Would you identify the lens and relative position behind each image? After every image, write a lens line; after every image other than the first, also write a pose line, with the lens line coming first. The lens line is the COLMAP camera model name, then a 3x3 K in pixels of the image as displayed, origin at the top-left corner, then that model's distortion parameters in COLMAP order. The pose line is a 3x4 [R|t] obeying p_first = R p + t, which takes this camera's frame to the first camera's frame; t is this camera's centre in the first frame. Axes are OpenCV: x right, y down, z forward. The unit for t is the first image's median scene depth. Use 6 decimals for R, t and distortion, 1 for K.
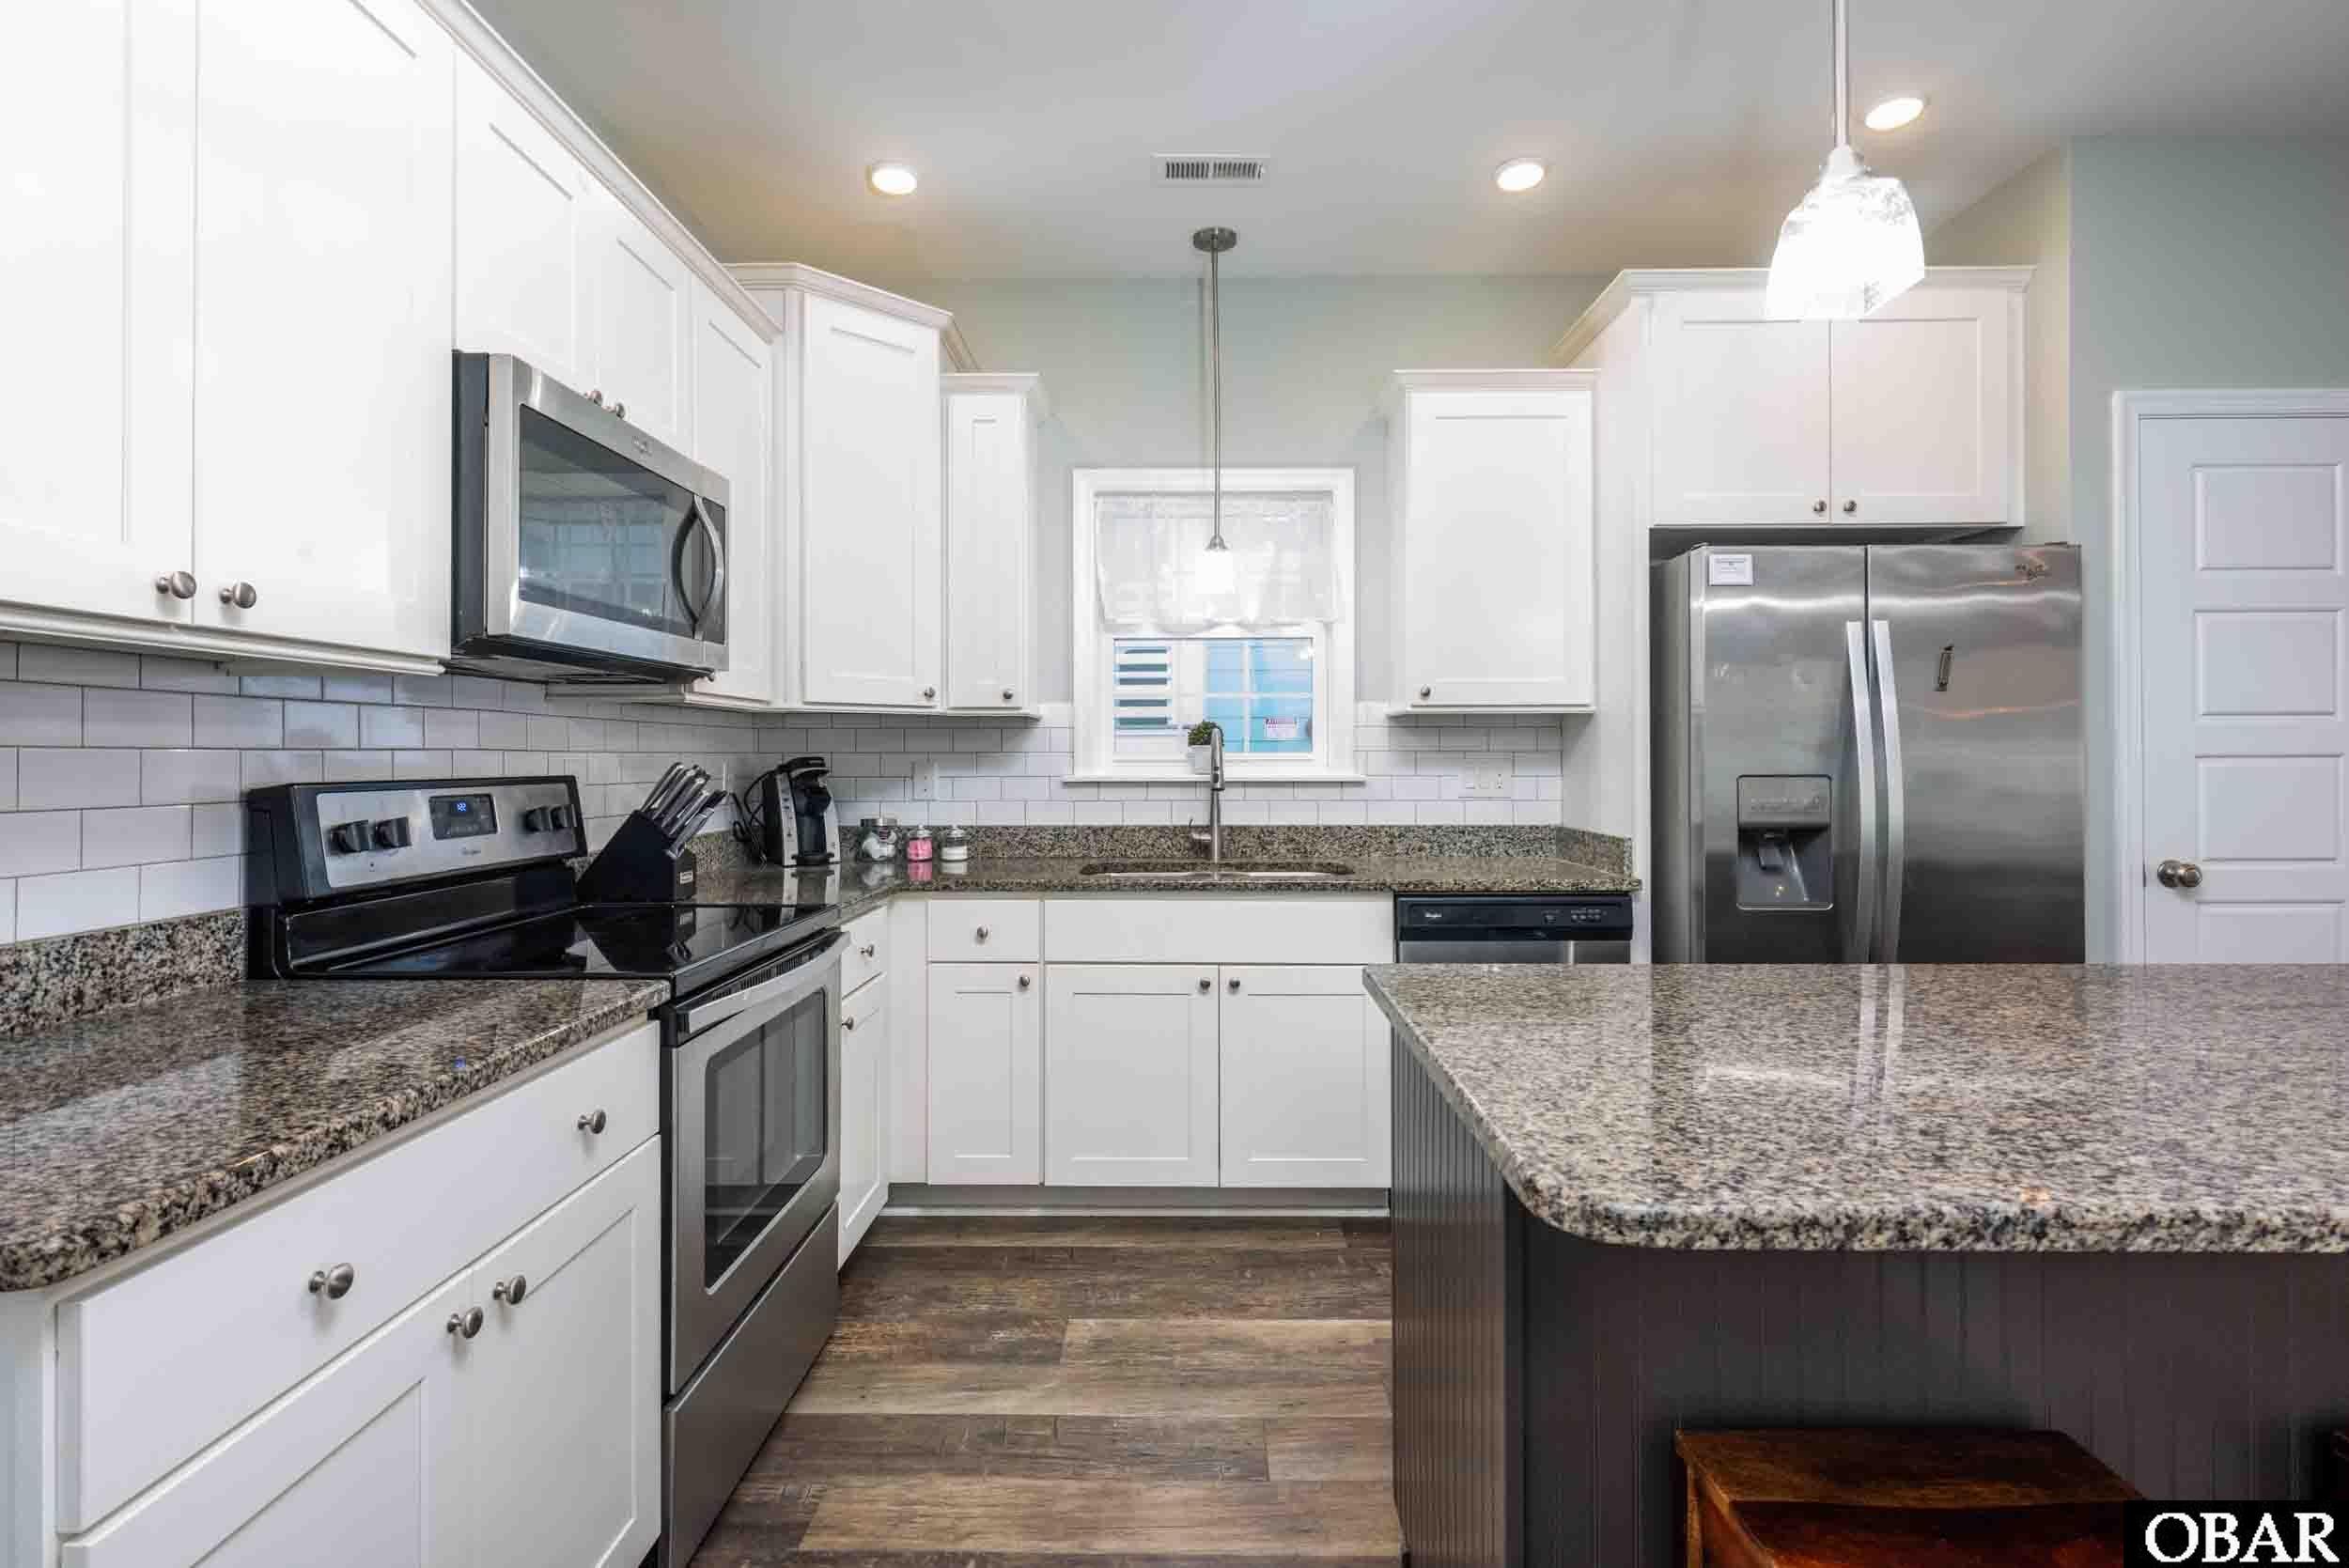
lens RADIAL K [[1079.2, 0, 1180.1], [0, 1079.2, 748.9], [0, 0, 1]] dist [0.000362, -0.000211]
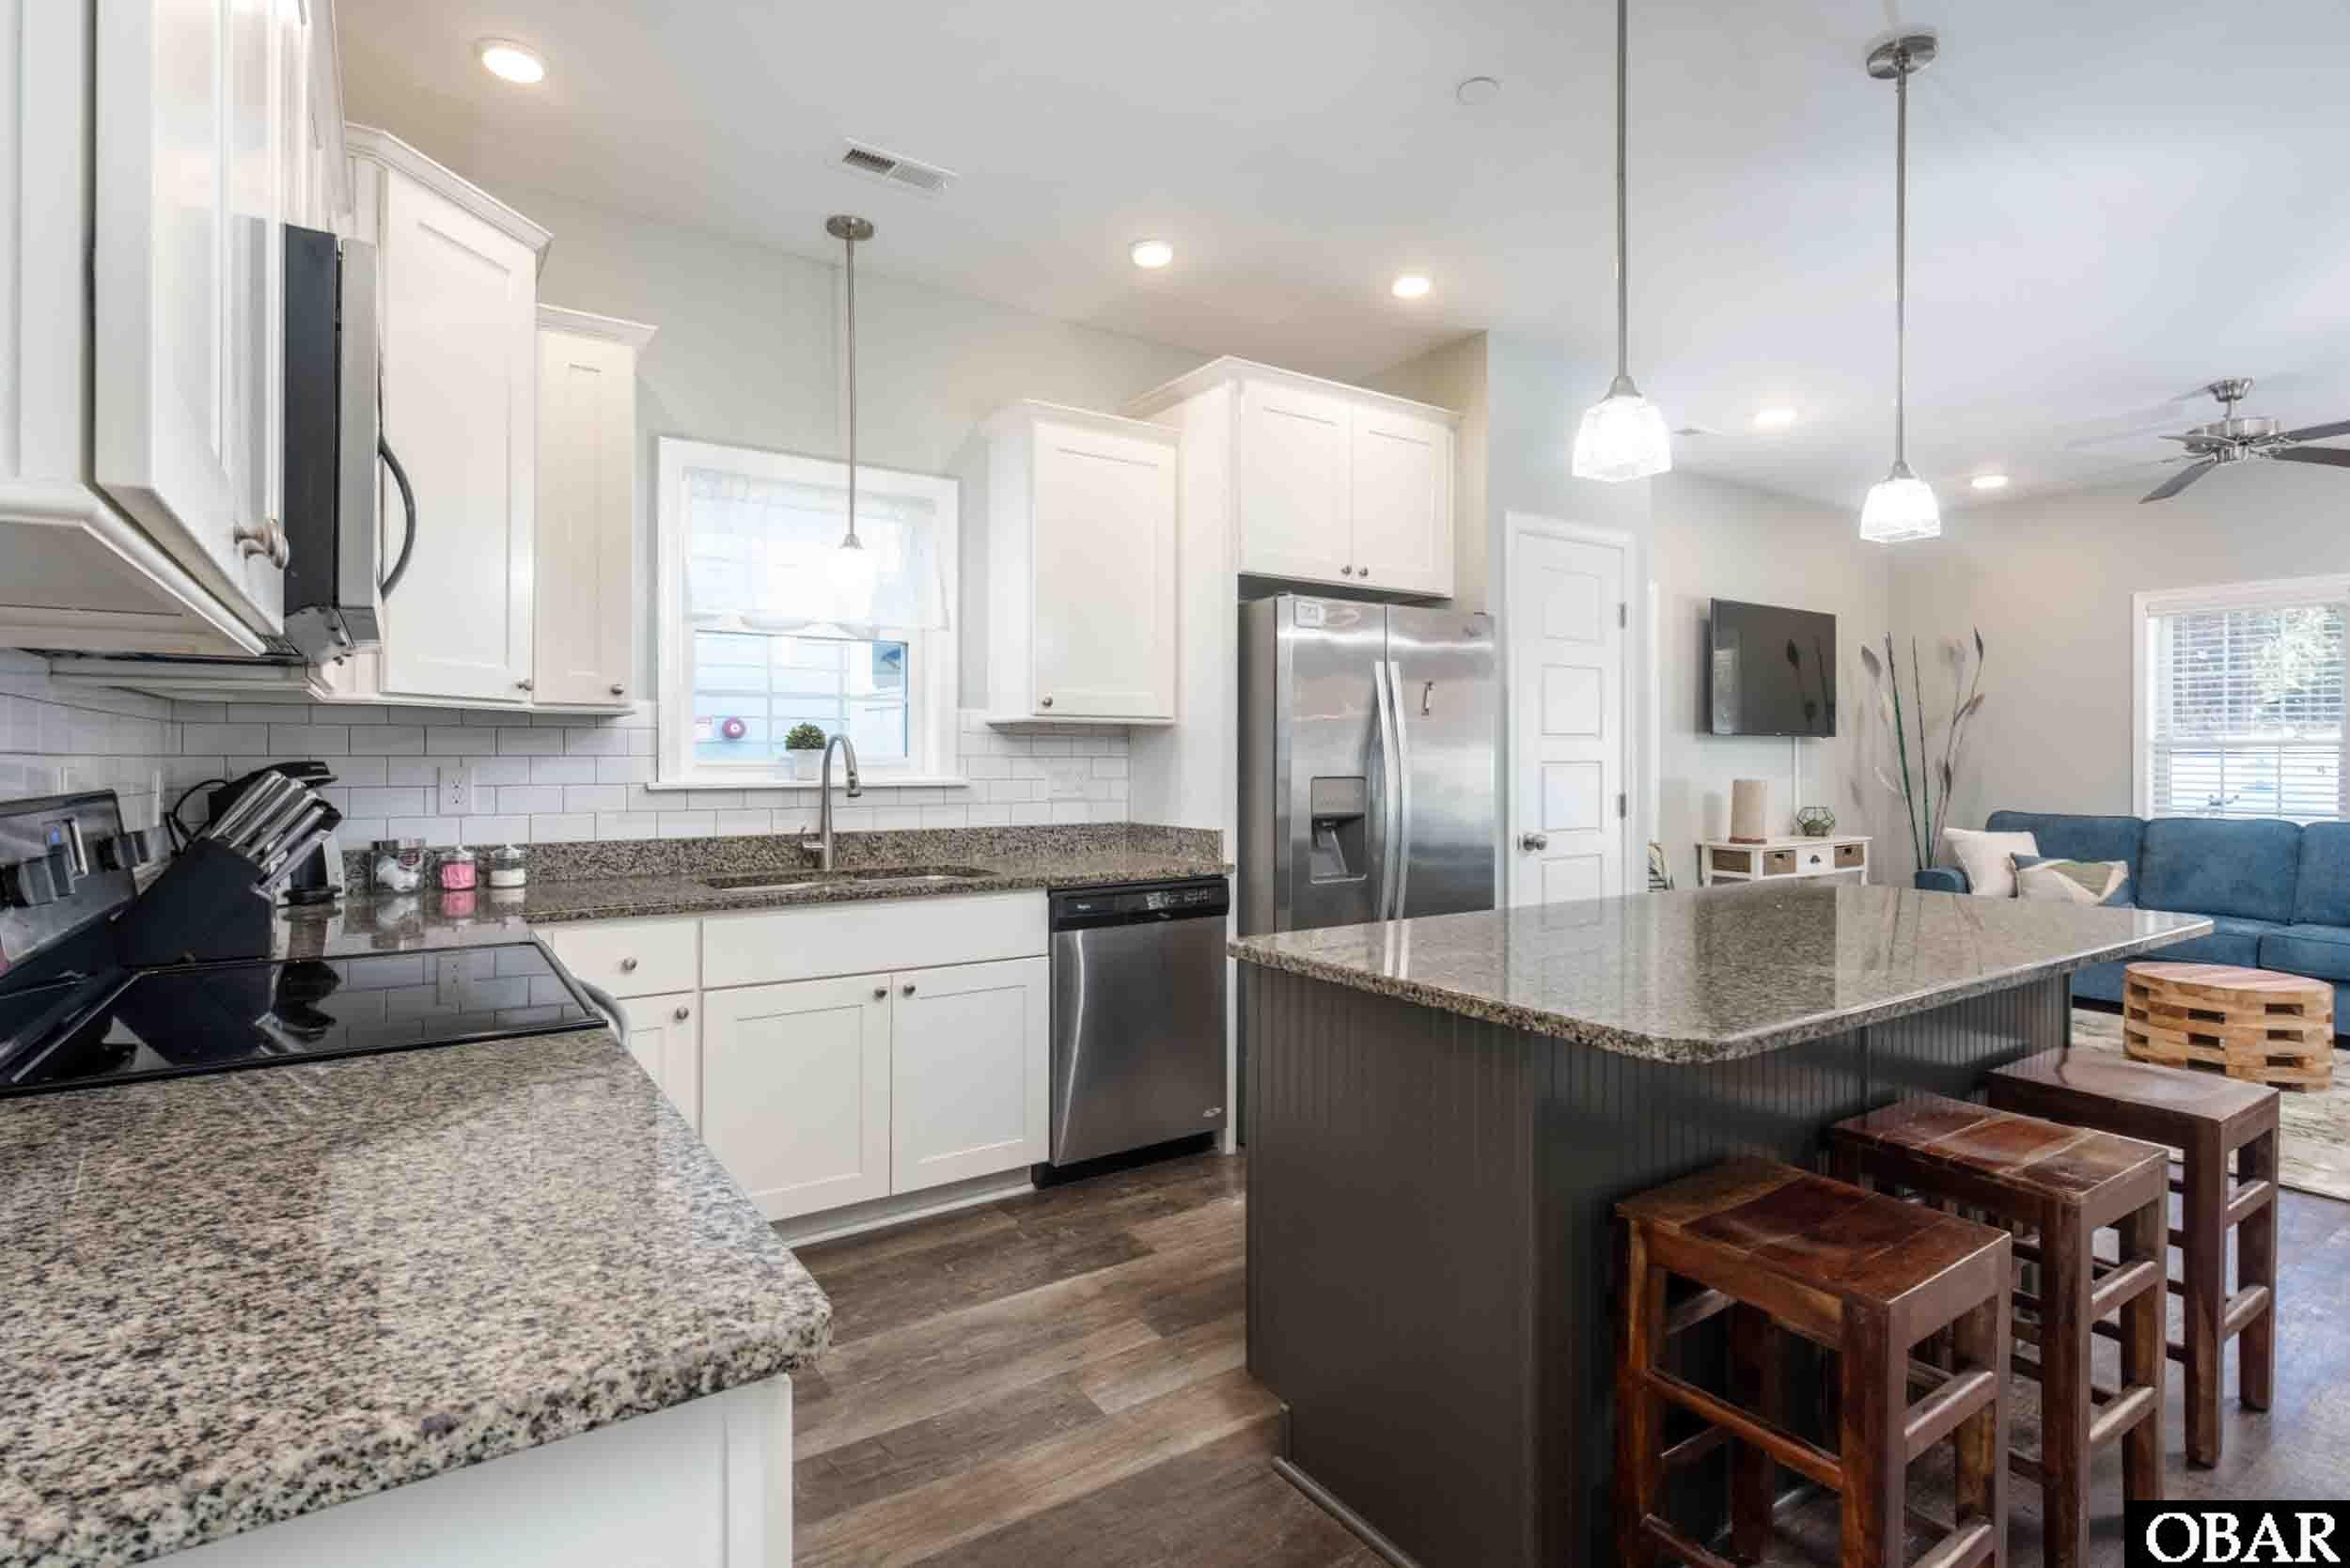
lens RADIAL K [[1106.4, 0, 1169.2], [0, 1106.4, 756.7], [0, 0, 1]] dist [0.001051, -0.000711]
pose [[0.828969, 0.003378, 0.559284, -0.278642], [-0.006627, 0.999971, 0.003783, -0.002969], [-0.559255, -0.006842, 0.828967, 0.013044]]
